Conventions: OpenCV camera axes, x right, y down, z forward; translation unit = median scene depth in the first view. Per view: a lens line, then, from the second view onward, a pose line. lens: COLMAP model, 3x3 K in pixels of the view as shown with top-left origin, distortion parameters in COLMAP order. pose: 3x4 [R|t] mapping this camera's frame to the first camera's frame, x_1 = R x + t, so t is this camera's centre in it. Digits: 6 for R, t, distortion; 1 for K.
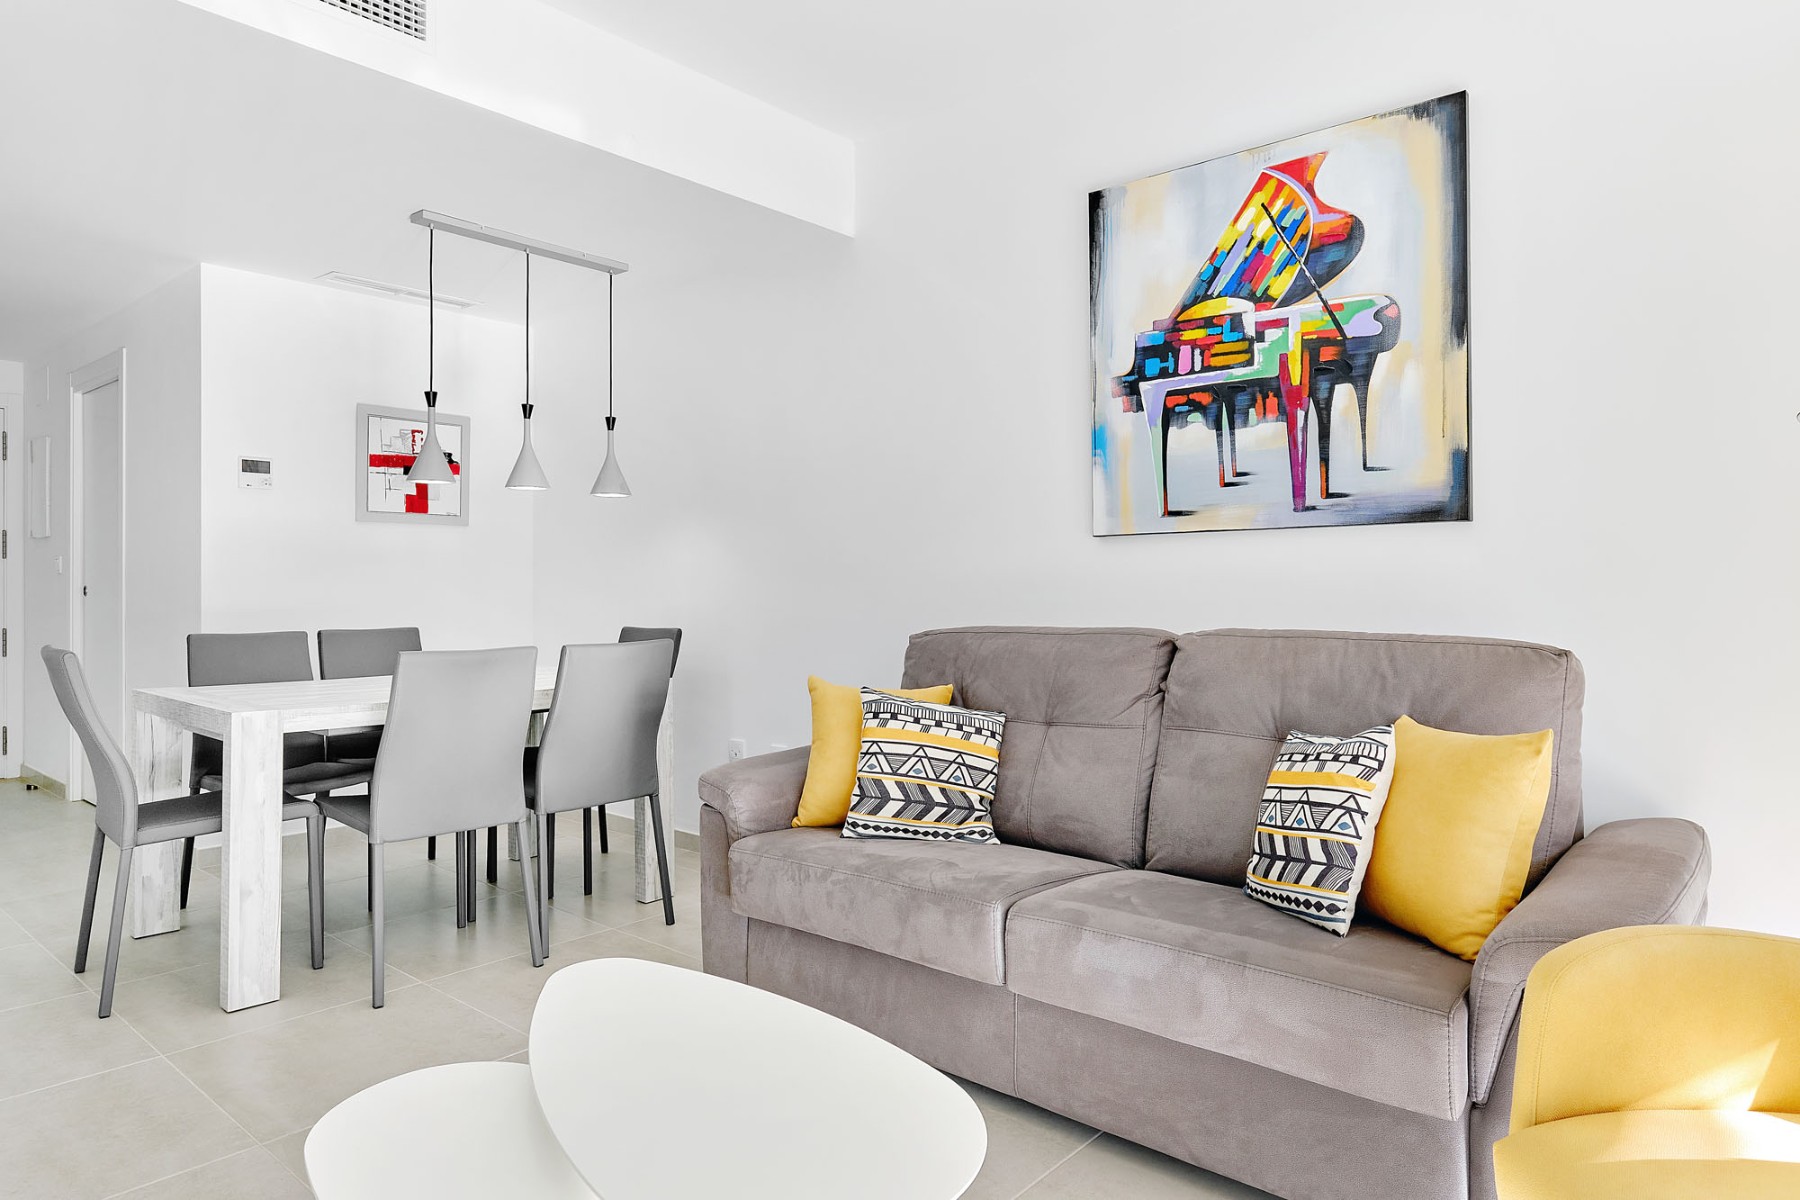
lens RADIAL K [[1080.0, 0, 901.0], [0, 1080.0, 594.6], [0, 0, 1]] dist [-0.003595, 0.001989]
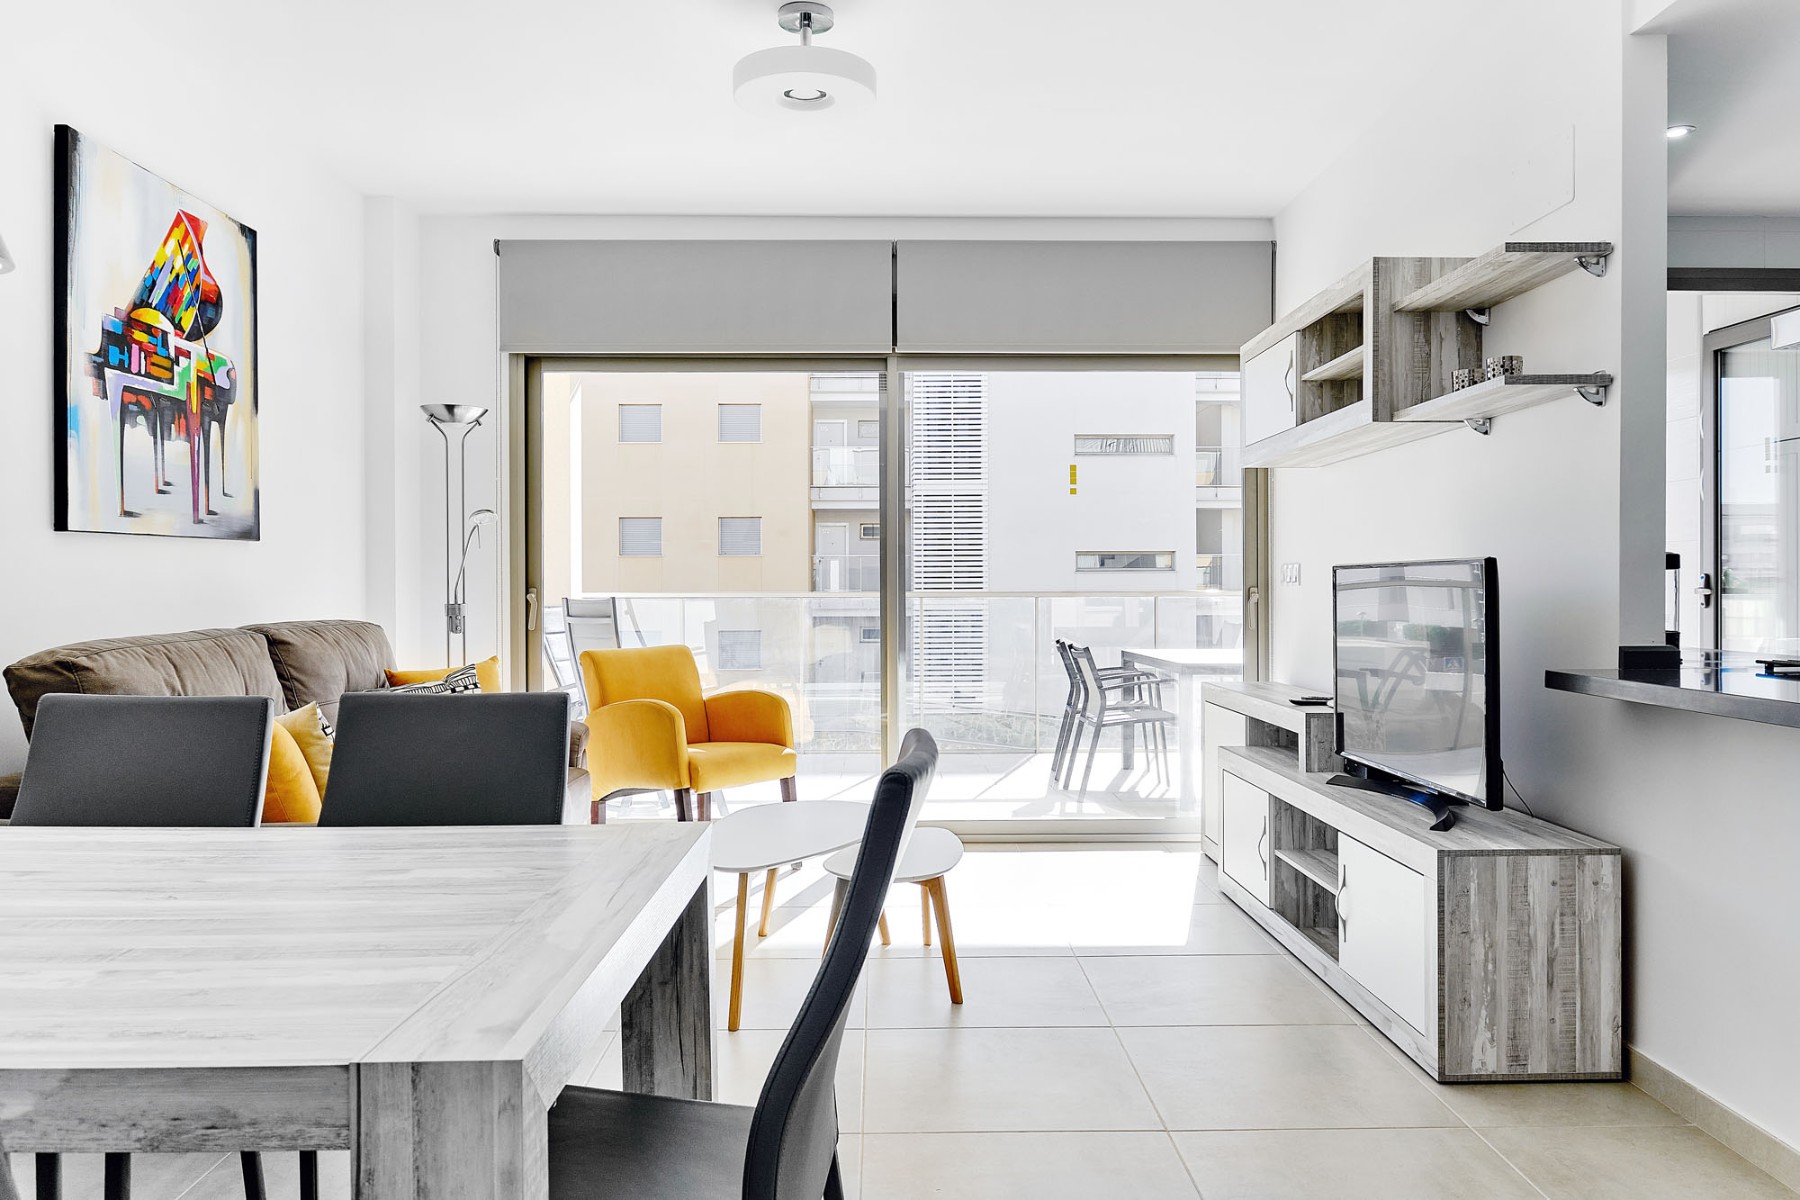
lens RADIAL K [[1317.8, 0, 915.0], [0, 1317.8, 593.5], [0, 0, 1]] dist [0.006550, -0.015398]
pose [[-0.667431, -0.003998, 0.744661, -1.171128], [0.007890, 0.999891, 0.012441, -0.013921], [-0.744630, 0.014179, -0.667327, 1.349409]]
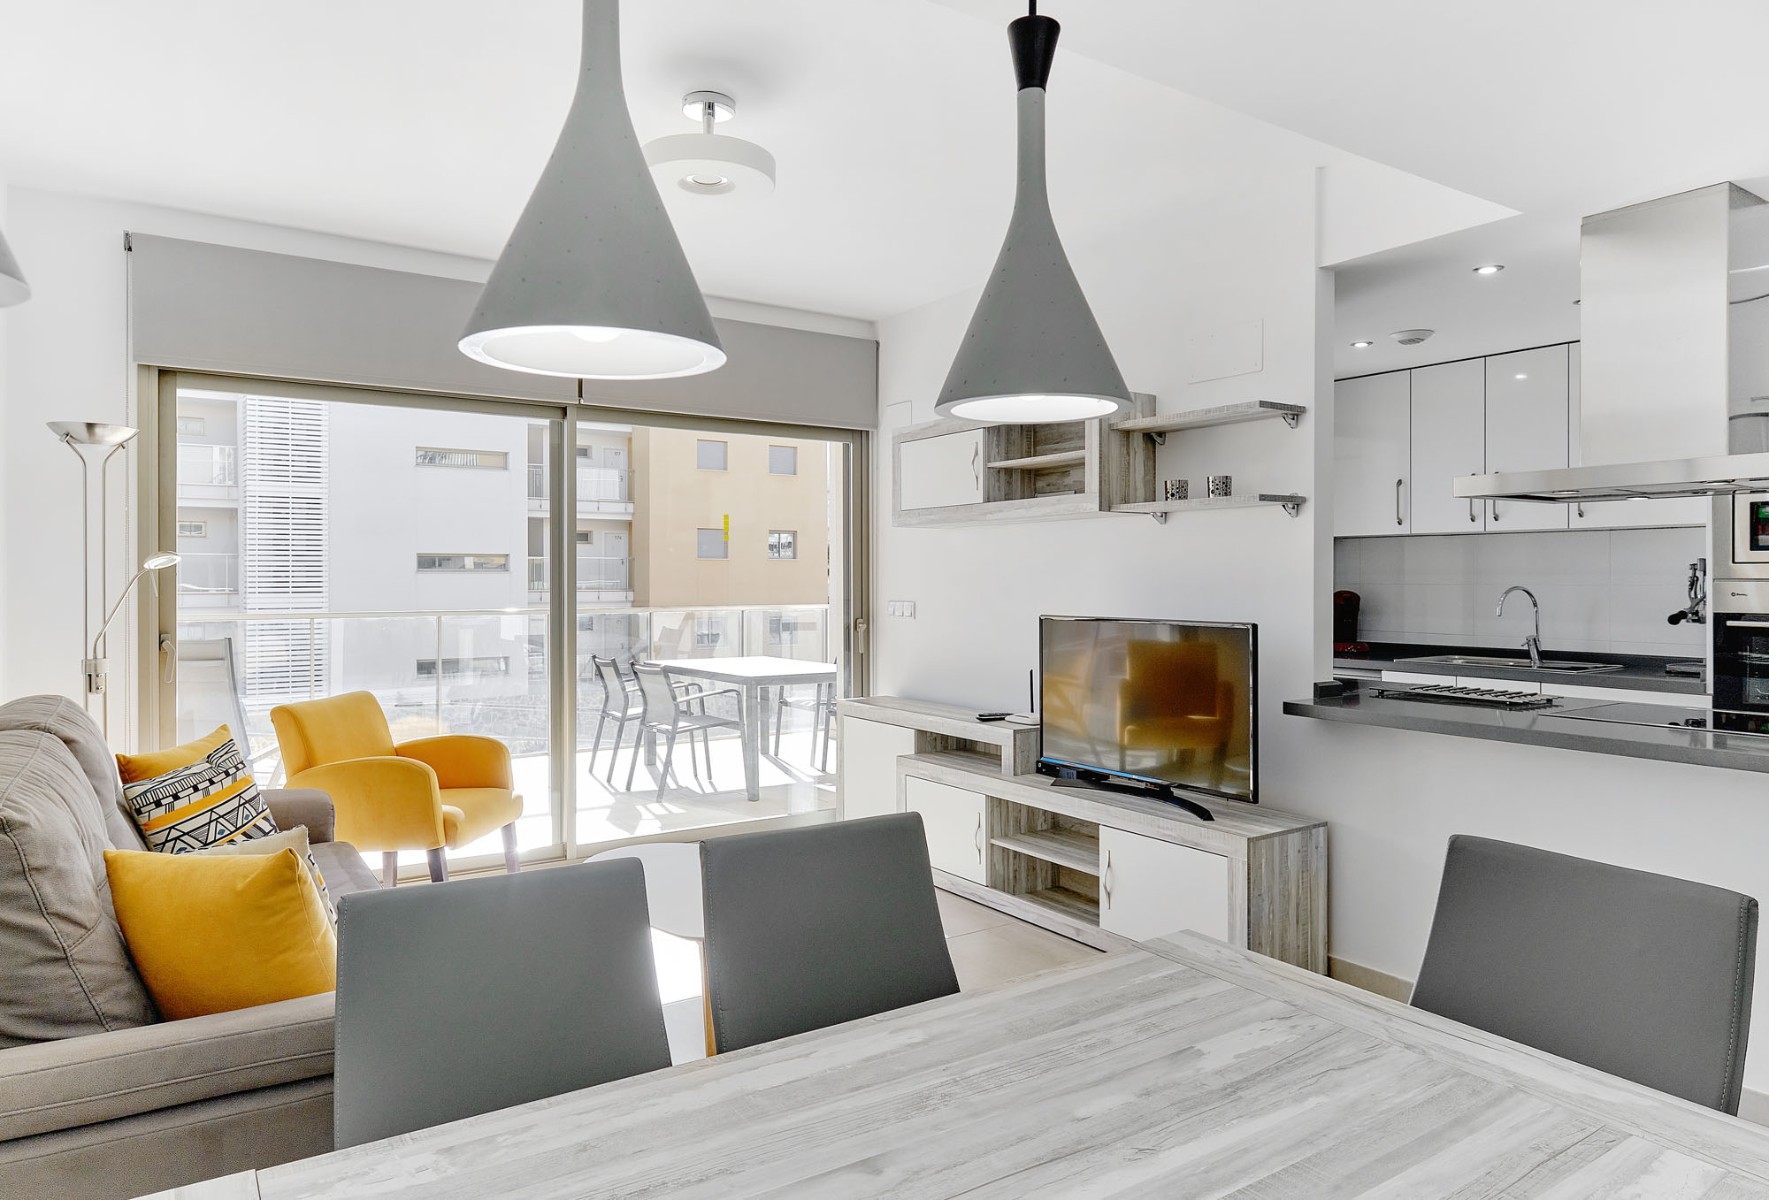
lens RADIAL K [[1099.0, 0, 872.4], [0, 1099.0, 585.5], [0, 0, 1]] dist [-0.003110, -0.001355]
pose [[-0.965393, -0.005259, 0.260748, -0.595457], [-0.000813, 0.999853, 0.017155, -0.090593], [-0.260799, 0.016349, -0.965255, 1.607911]]
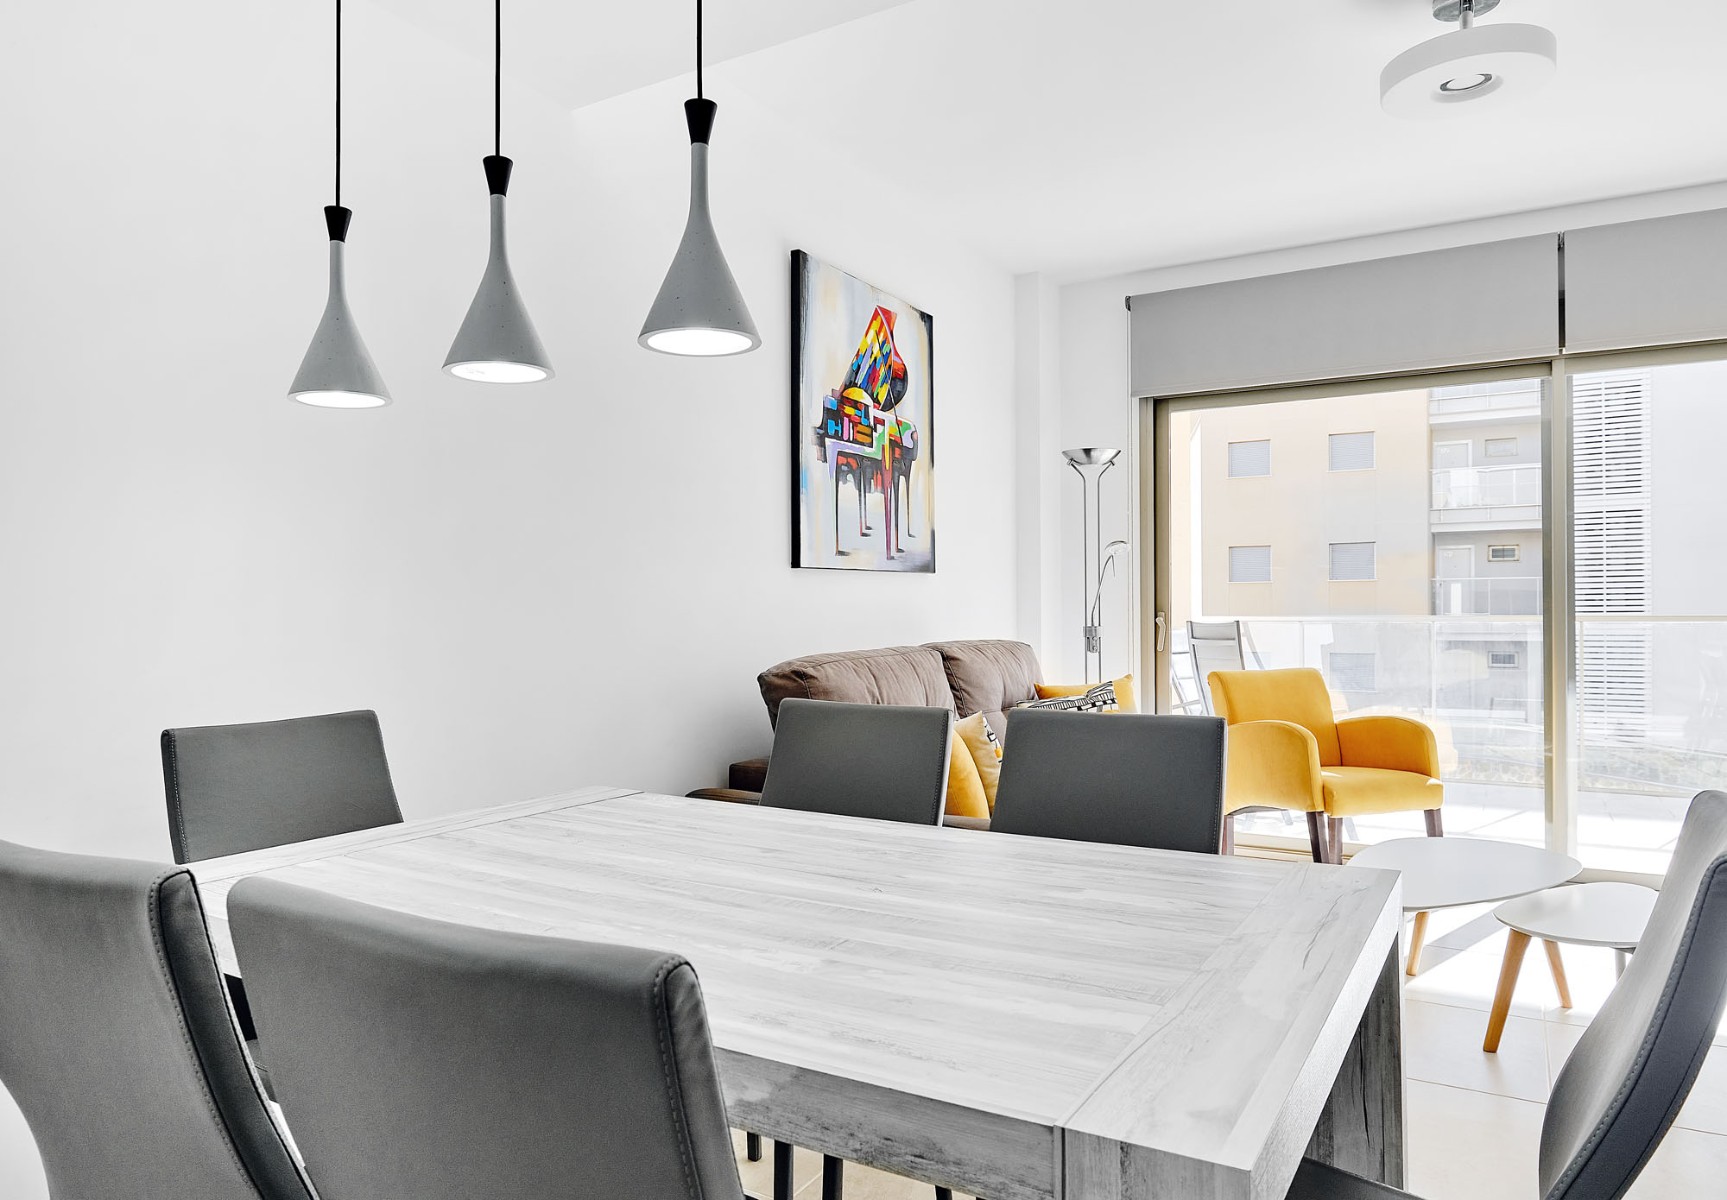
lens RADIAL K [[1153.6, 0, 781.8], [0, 1153.6, 607.8], [0, 0, 1]] dist [-0.007291, -0.000836]
pose [[-0.142493, 0.003207, 0.989791, -1.084686], [0.012402, 0.999922, -0.001454, -0.013777], [-0.989718, 0.012068, -0.142522, 1.334830]]
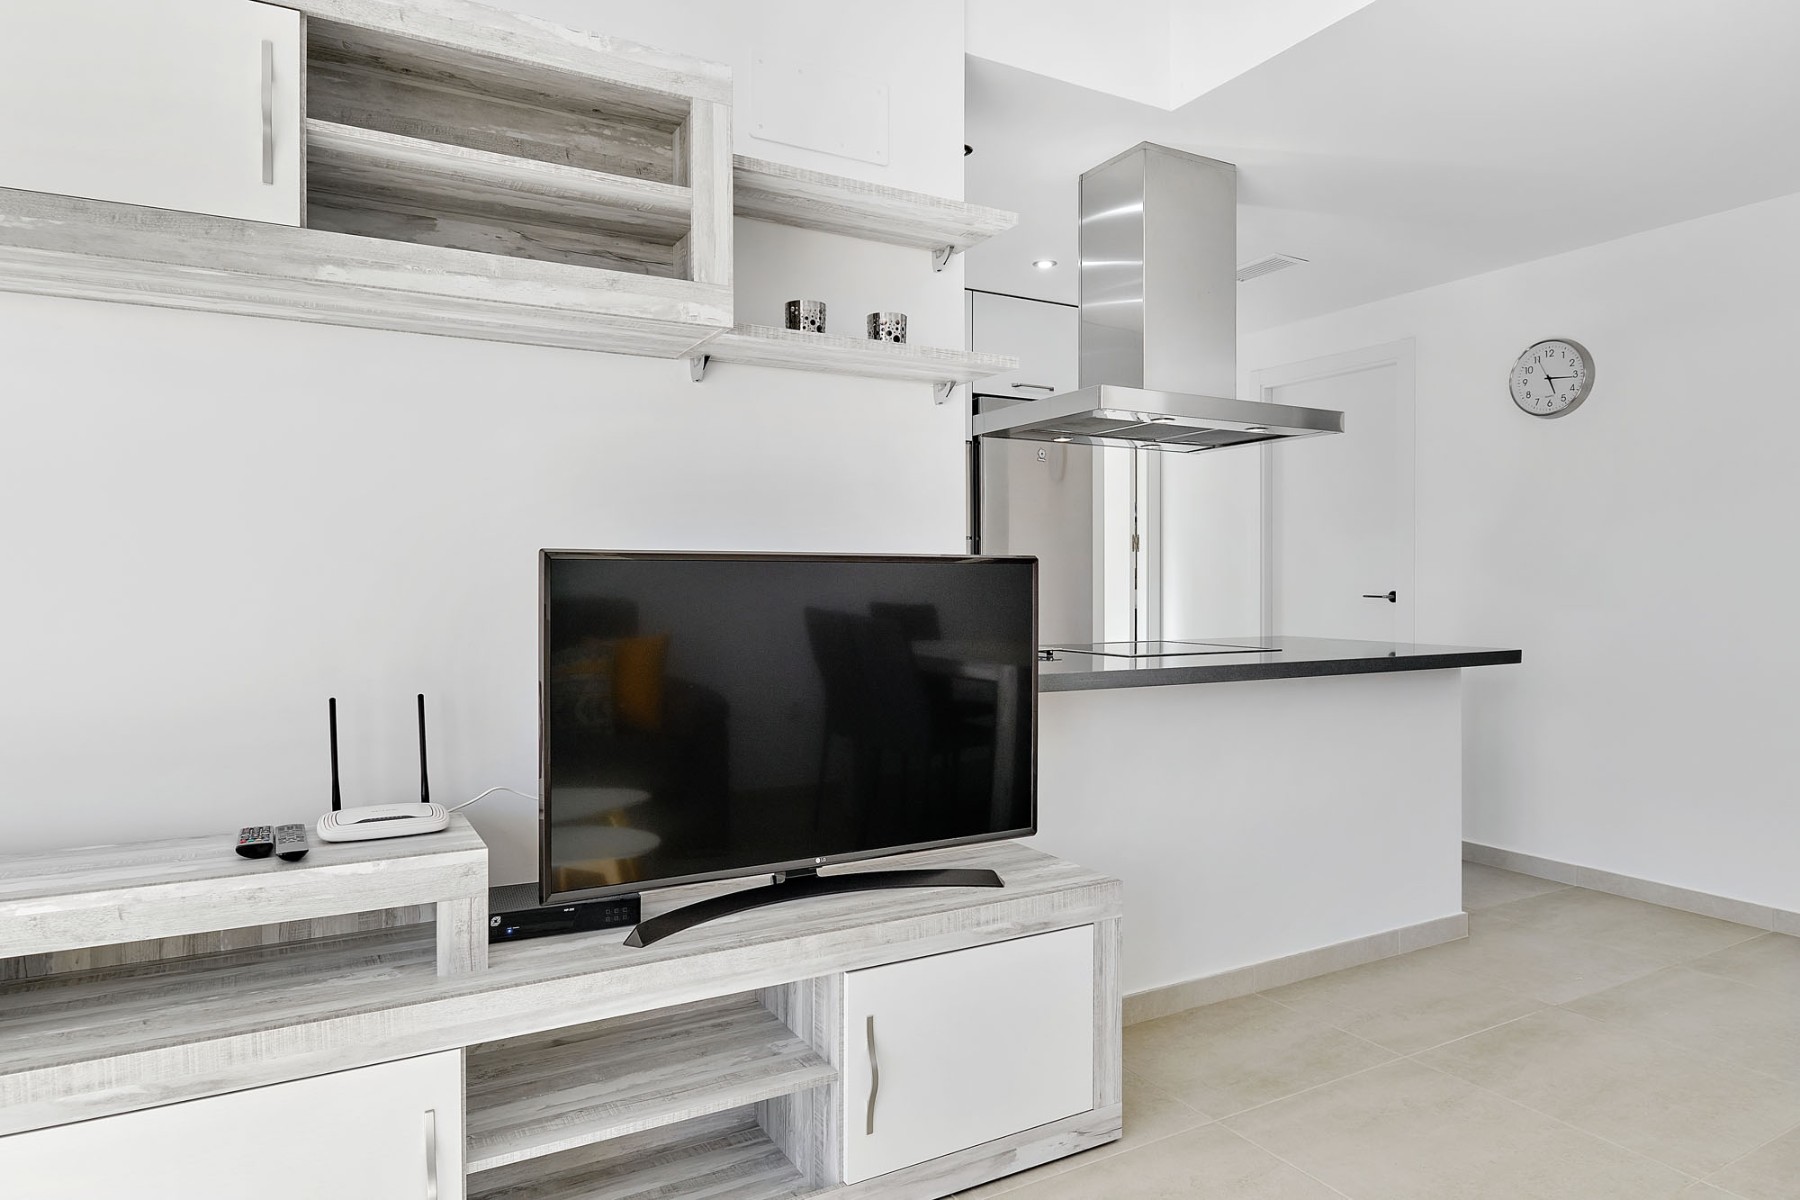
lens RADIAL K [[1073.8, 0, 905.1], [0, 1073.8, 588.7], [0, 0, 1]] dist [-0.004843, 0.003576]
pose [[-0.336550, 0.000742, -0.941665, 0.085189], [-0.009365, 0.999948, 0.004135, -0.004960], [0.941619, 0.010210, -0.336525, 0.467930]]
